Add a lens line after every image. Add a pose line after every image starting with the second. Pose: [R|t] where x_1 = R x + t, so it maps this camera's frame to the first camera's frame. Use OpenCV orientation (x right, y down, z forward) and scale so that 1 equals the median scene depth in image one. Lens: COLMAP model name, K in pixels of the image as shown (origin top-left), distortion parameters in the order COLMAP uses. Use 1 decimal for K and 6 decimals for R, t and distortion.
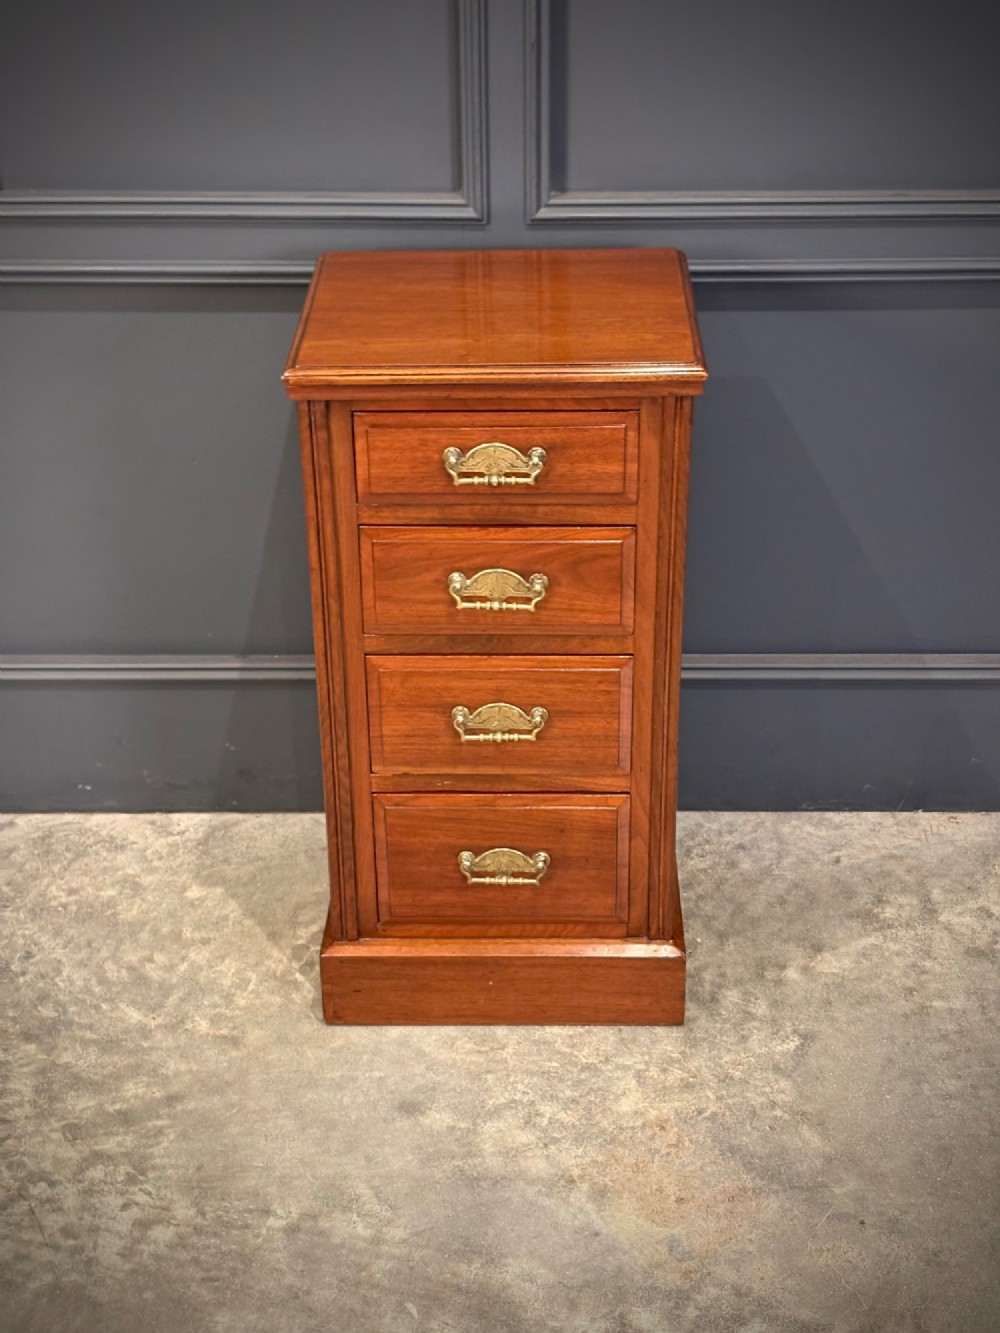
lens RADIAL K [[2140.6, 0, 515.8], [0, 2140.6, 670.1], [0, 0, 1]] dist [-0.007466, 0.000000]
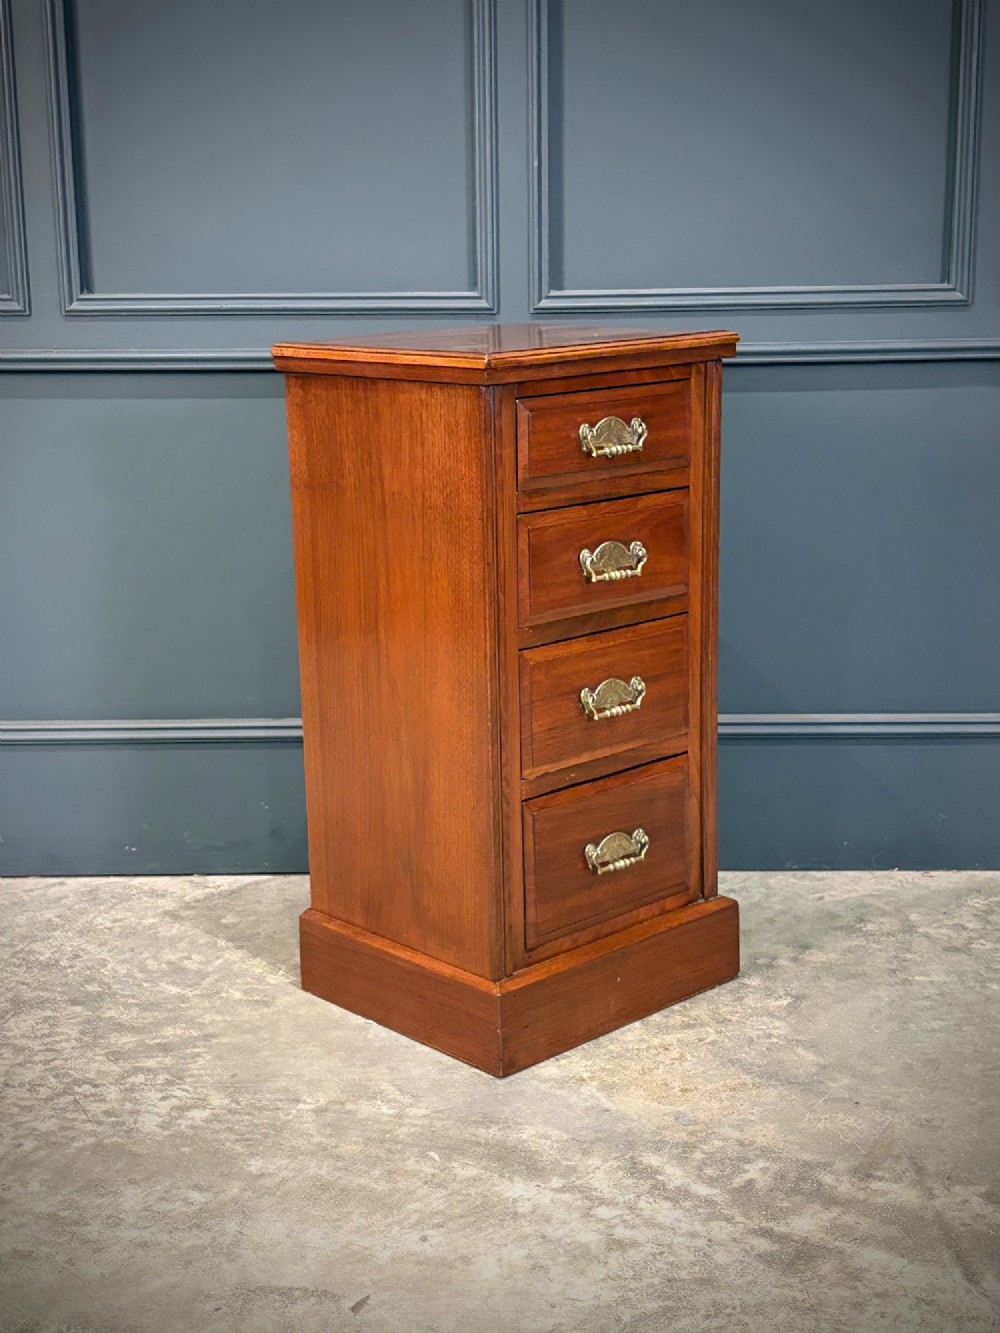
lens RADIAL K [[2026.3, 0, 478.9], [0, 2026.3, 573.4], [0, 0, 1]] dist [0.006529, 0.000000]
pose [[0.999887, -0.006196, -0.013724, -0.009529], [0.001795, 0.953966, -0.299910, 0.288020], [0.014950, 0.299851, 0.953869, -0.038450]]
